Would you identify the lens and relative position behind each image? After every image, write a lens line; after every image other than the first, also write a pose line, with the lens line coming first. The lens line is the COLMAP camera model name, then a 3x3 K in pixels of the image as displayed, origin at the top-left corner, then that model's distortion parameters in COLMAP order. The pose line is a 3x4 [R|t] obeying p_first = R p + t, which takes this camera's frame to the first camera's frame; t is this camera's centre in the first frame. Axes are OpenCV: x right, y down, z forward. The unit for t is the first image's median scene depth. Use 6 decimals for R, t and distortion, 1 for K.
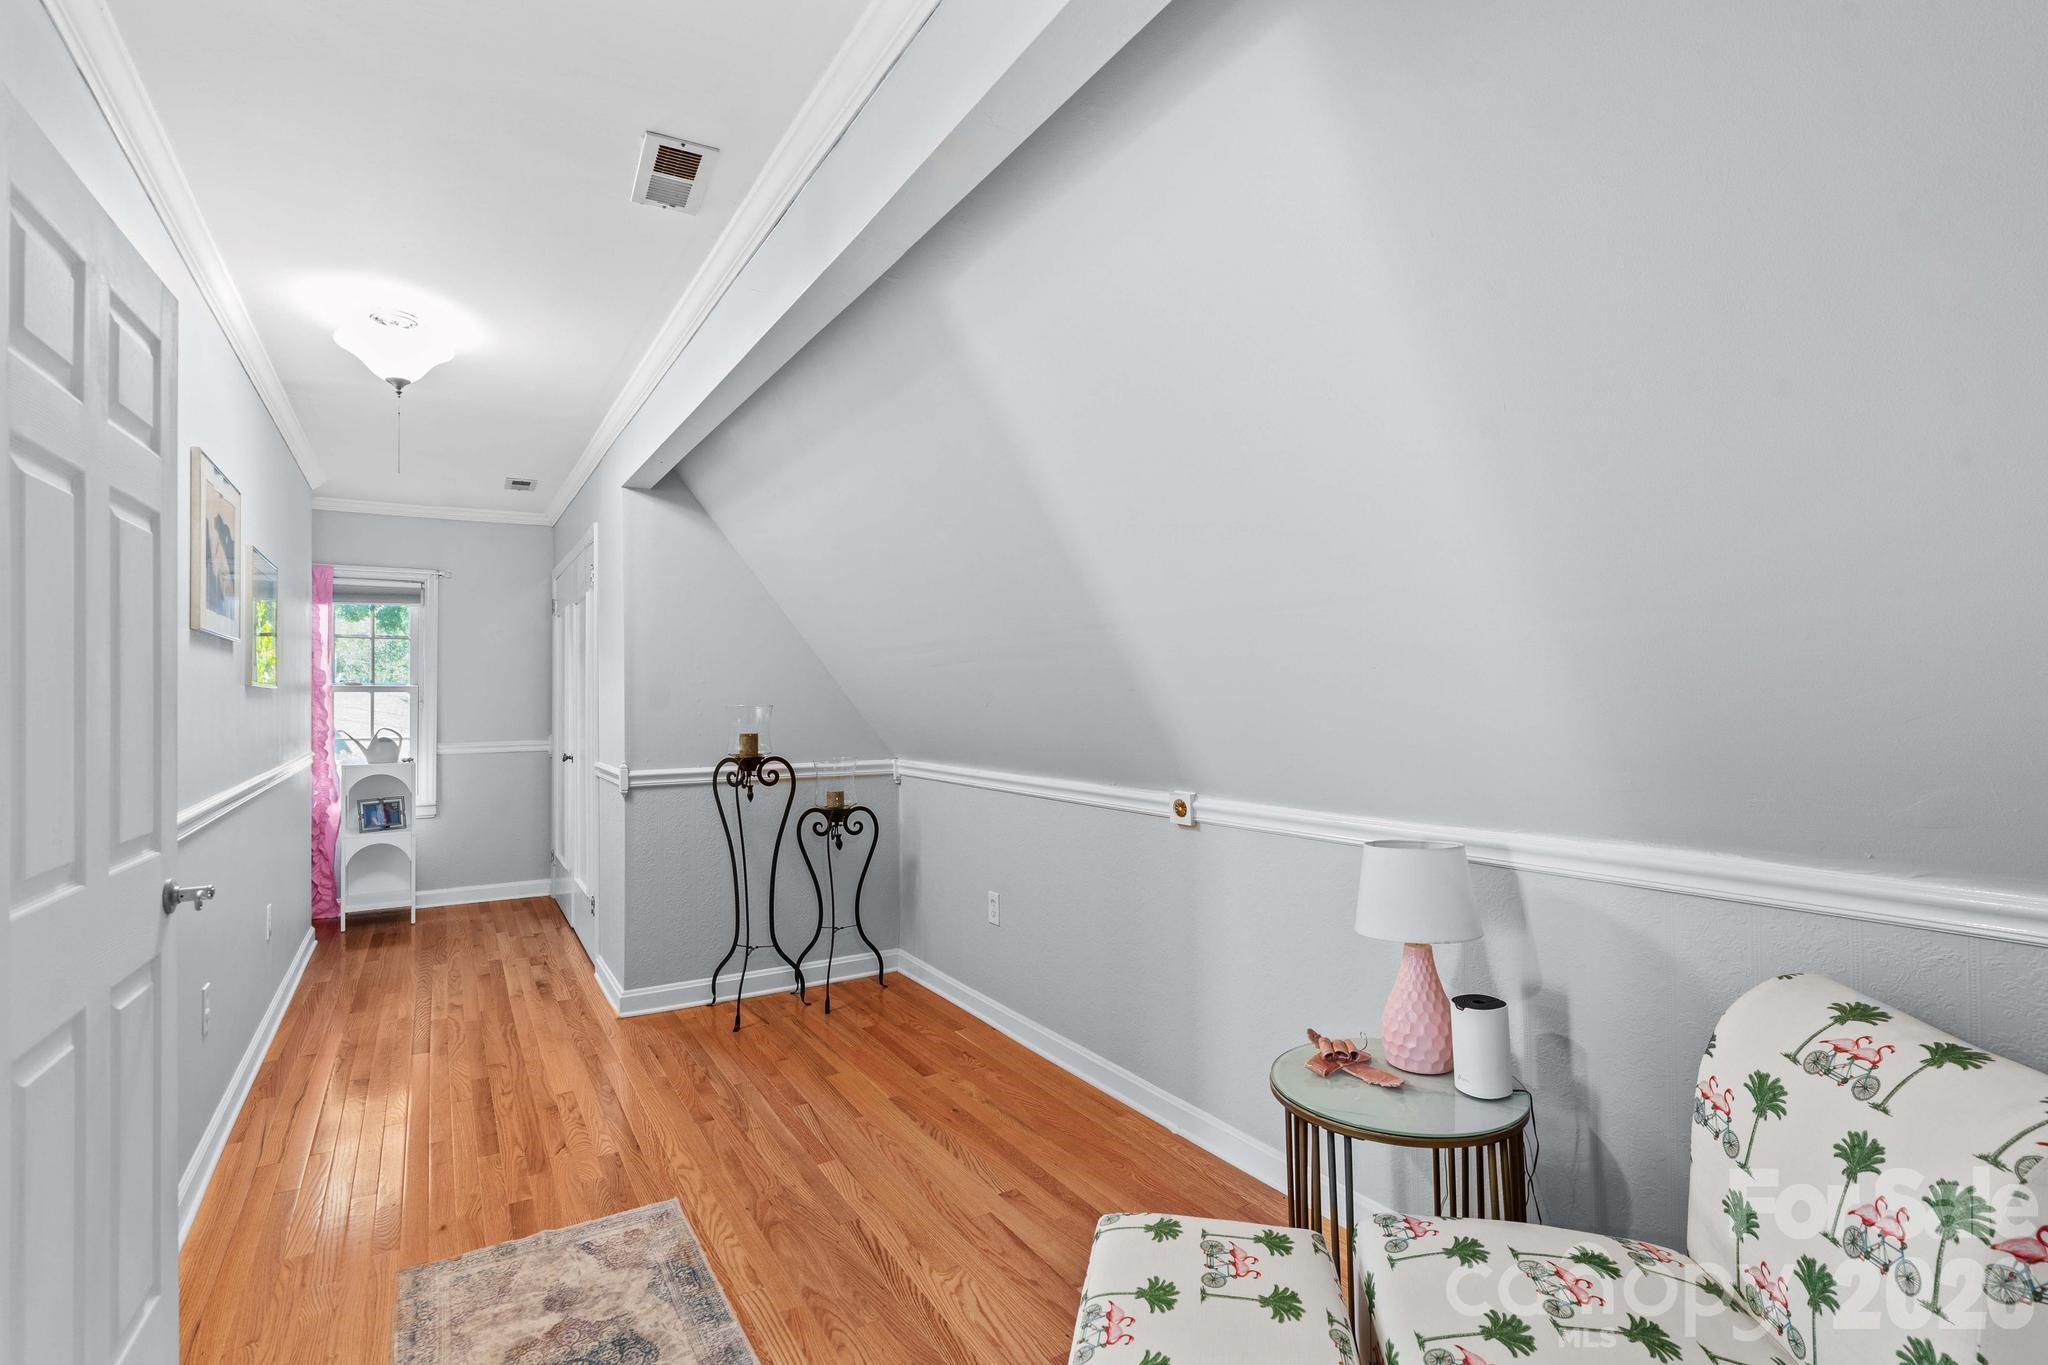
lens RADIAL K [[957.7, 0, 1019.8], [0, 957.7, 685.1], [0, 0, 1]] dist [-0.033230, -0.000016]
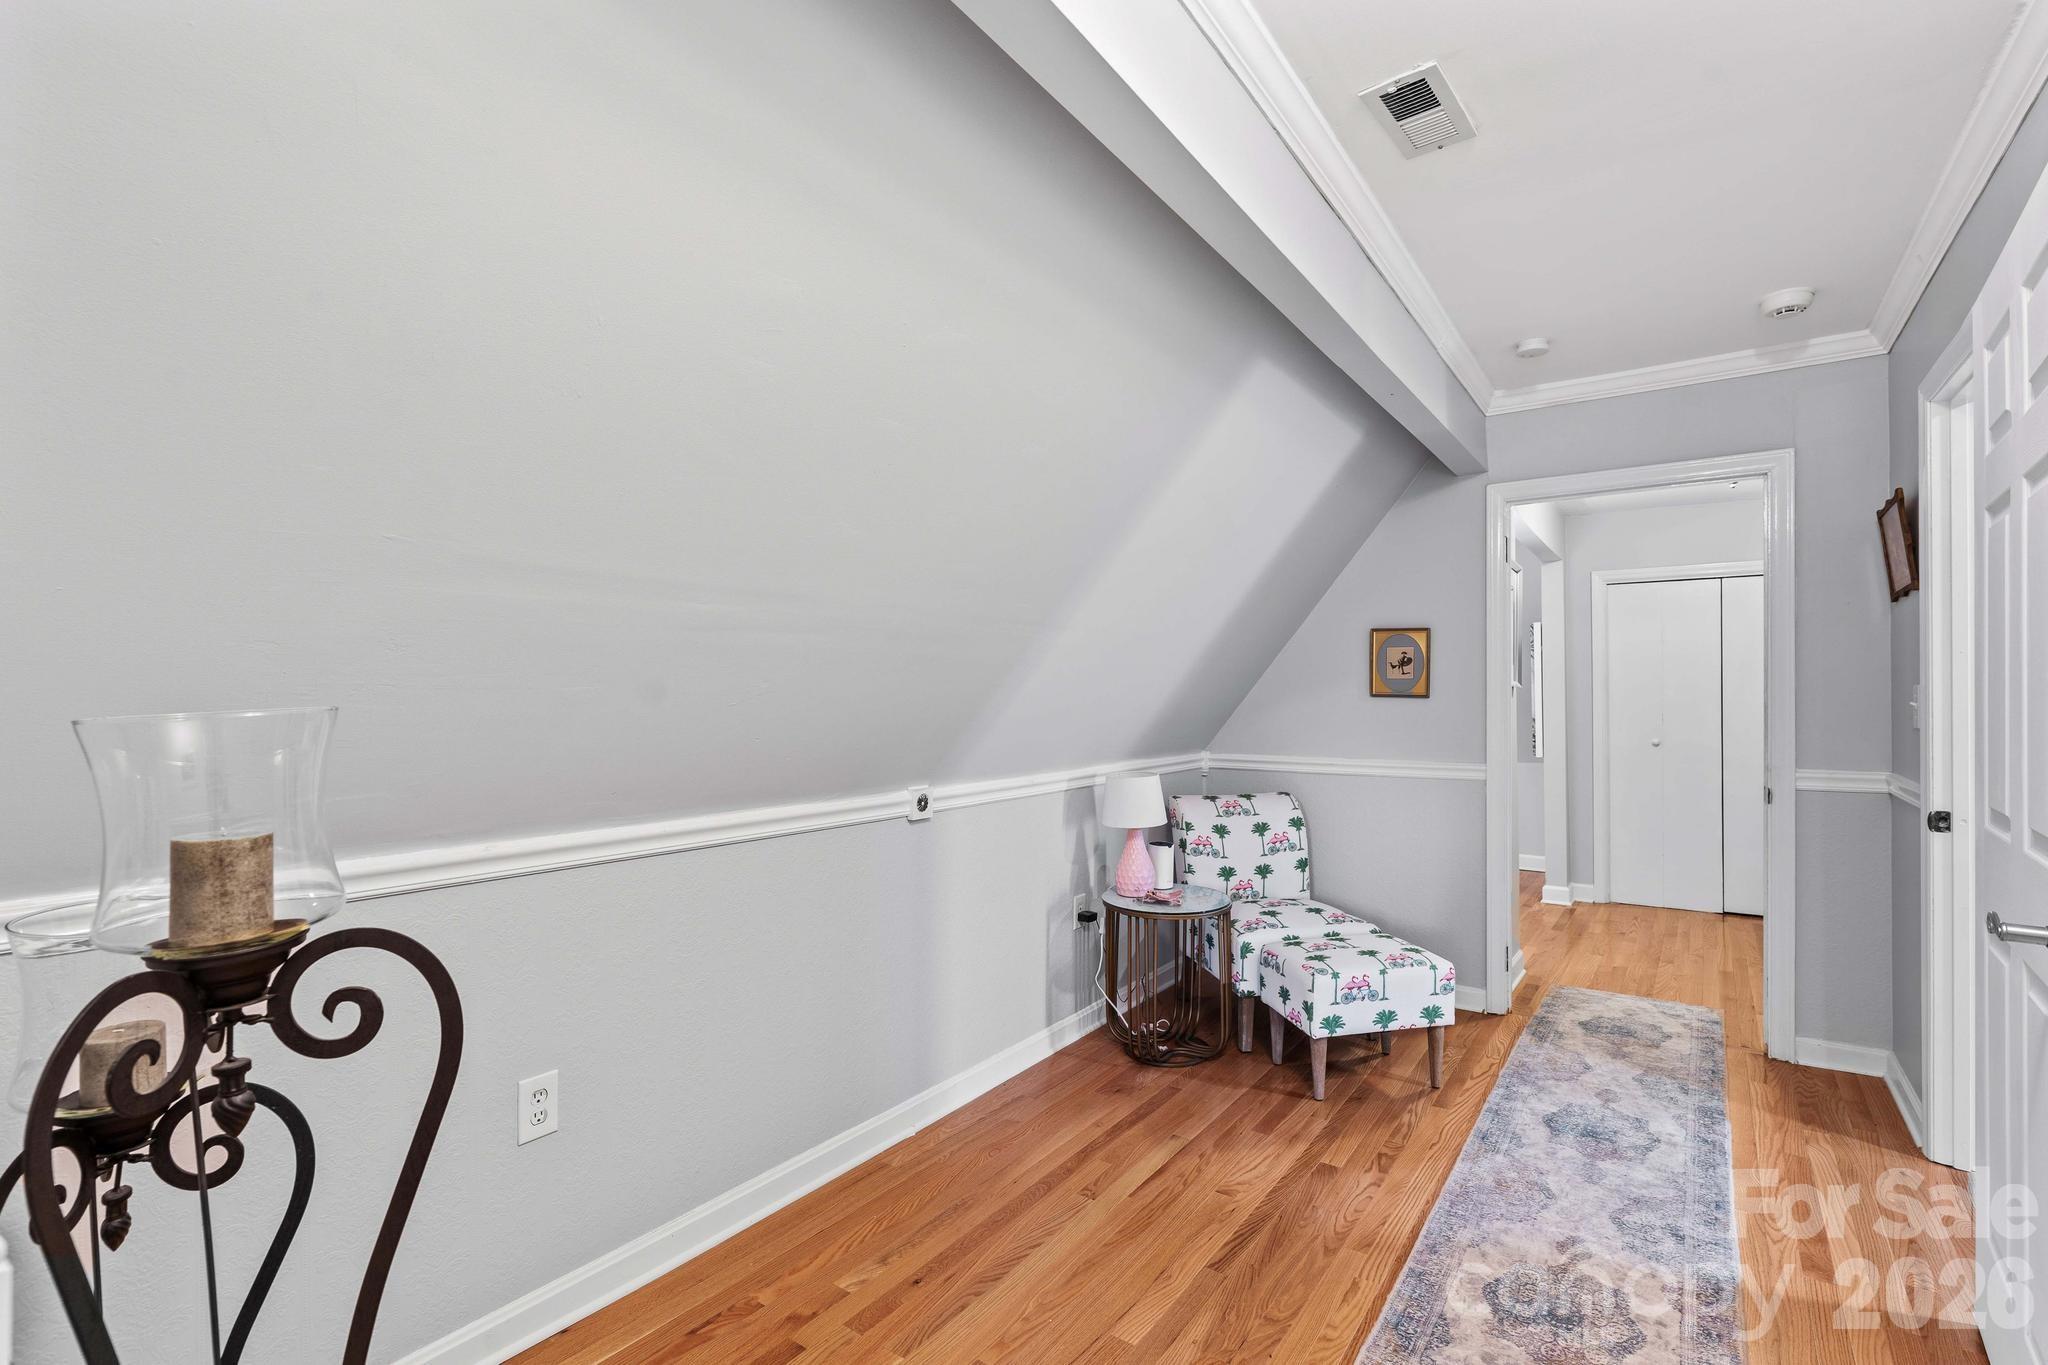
lens RADIAL K [[957.7, 0, 1020.6], [0, 957.7, 680.2], [0, 0, 1]] dist [-0.033230, -0.000016]
pose [[-0.391587, 0.008896, 0.920098, -0.874054], [-0.012186, 0.999815, -0.014853, 0.014617], [-0.920060, -0.017028, -0.391406, 1.423975]]
